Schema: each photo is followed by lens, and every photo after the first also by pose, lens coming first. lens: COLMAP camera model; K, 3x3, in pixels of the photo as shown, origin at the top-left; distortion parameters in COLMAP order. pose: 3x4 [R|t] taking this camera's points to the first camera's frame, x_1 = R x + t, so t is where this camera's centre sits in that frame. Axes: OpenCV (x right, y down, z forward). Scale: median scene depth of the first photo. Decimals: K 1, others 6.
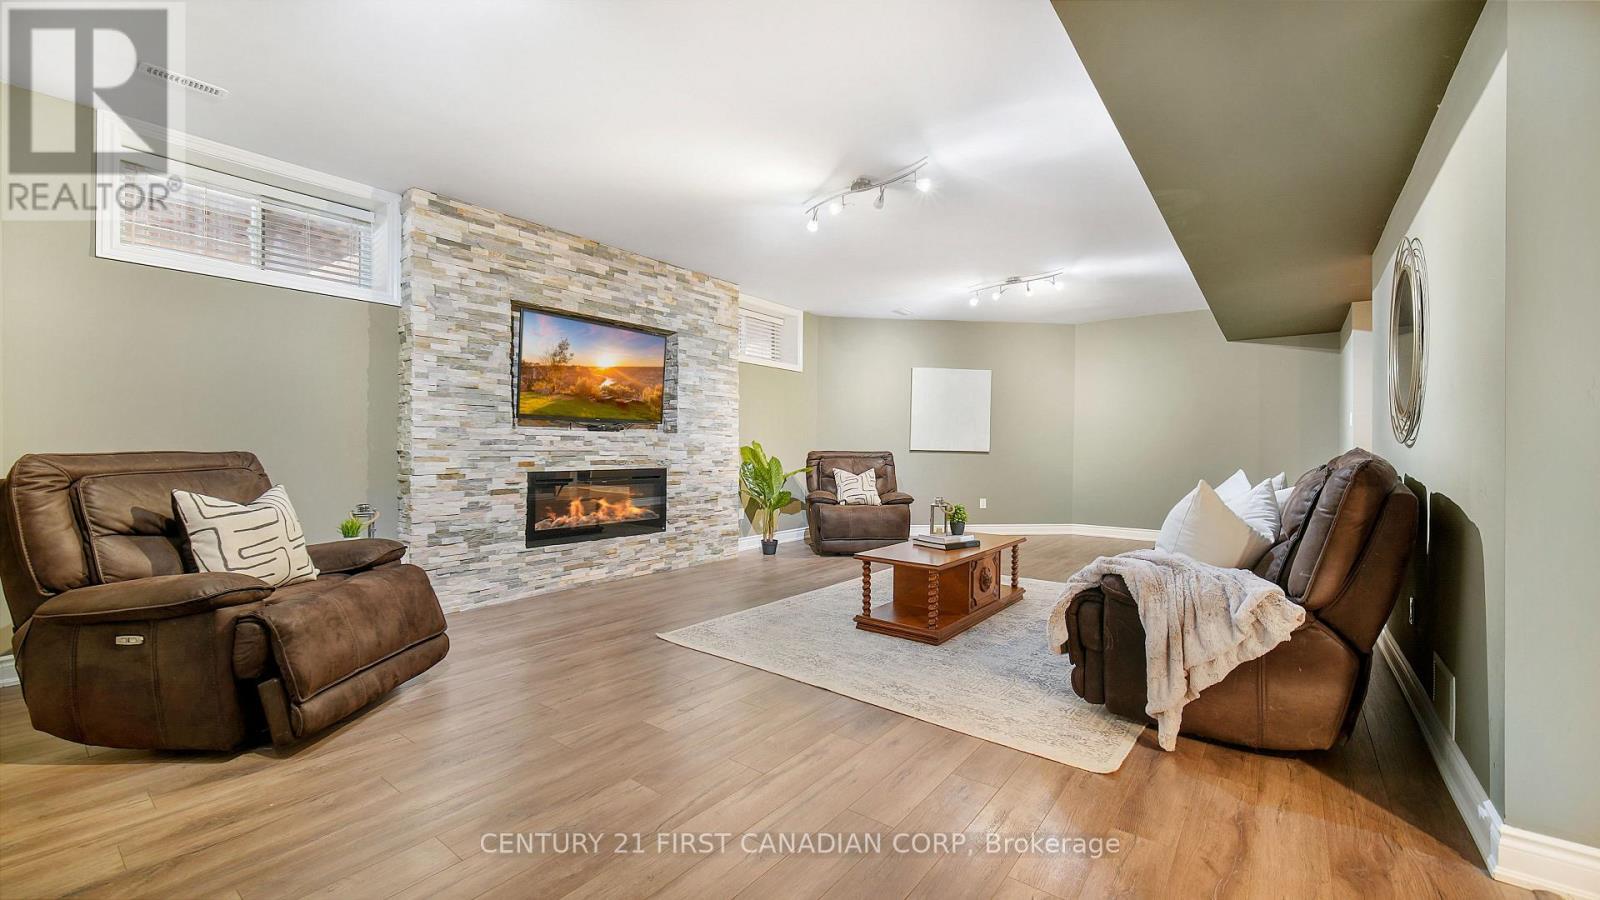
lens RADIAL K [[632.9, 0, 798.9], [0, 632.9, 458.0], [0, 0, 1]] dist [0.000589, 0.000035]
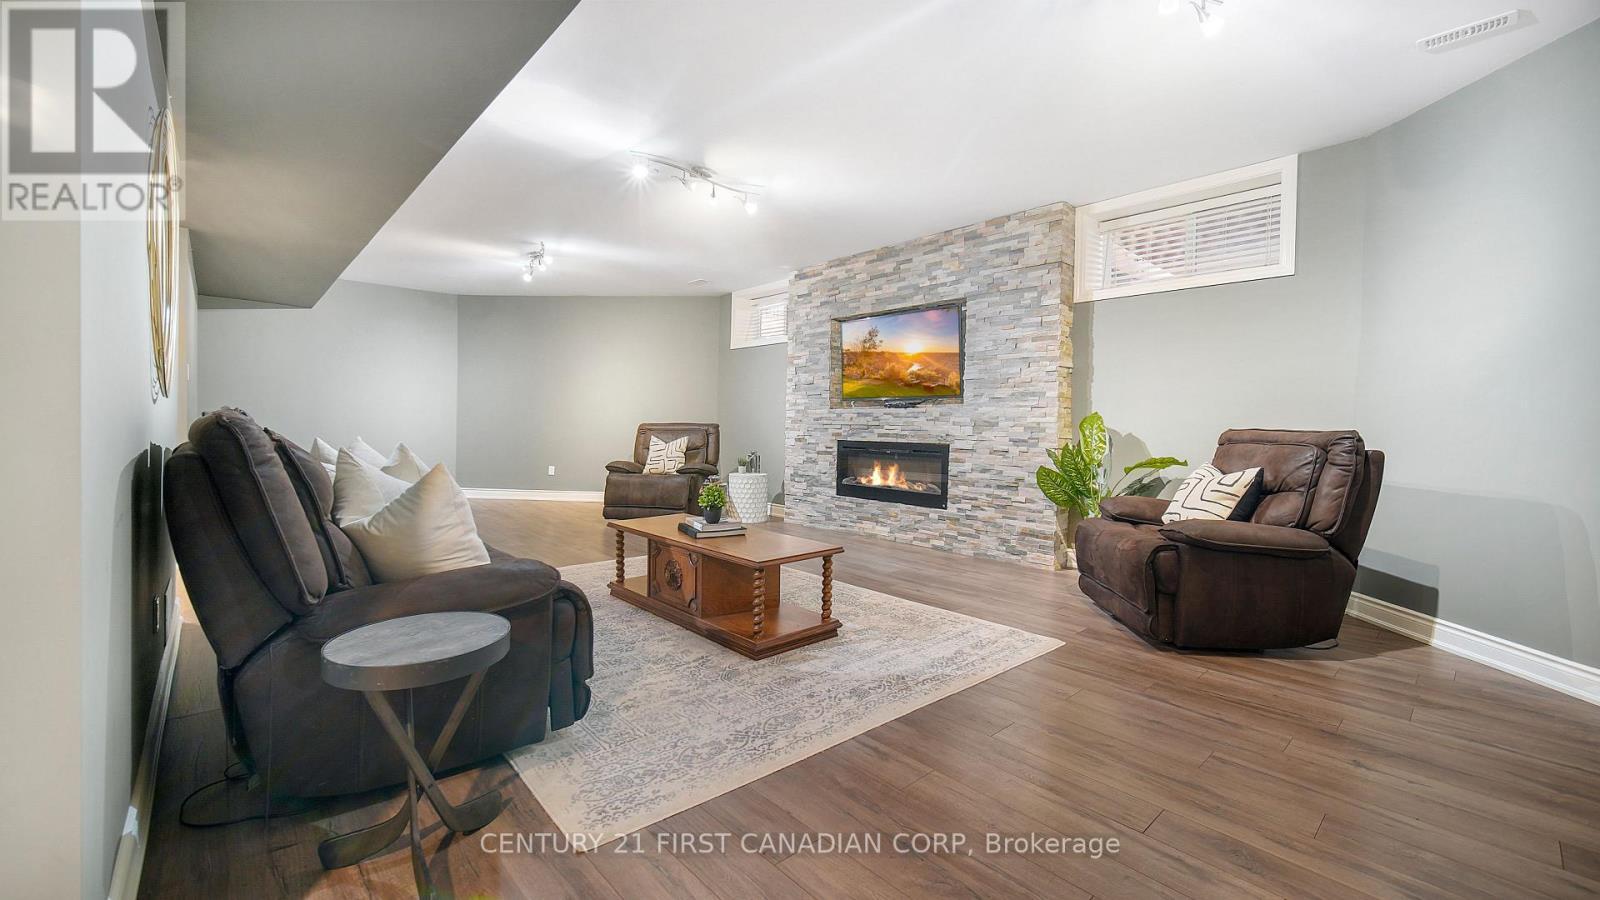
lens RADIAL K [[632.9, 0, 798.8], [0, 632.9, 437.0], [0, 0, 1]] dist [0.000589, 0.000035]
pose [[-0.173292, 0.013318, -0.984780, 0.828638], [-0.026060, 0.999496, 0.018103, -0.006531], [0.984526, 0.028800, -0.172858, 1.010584]]
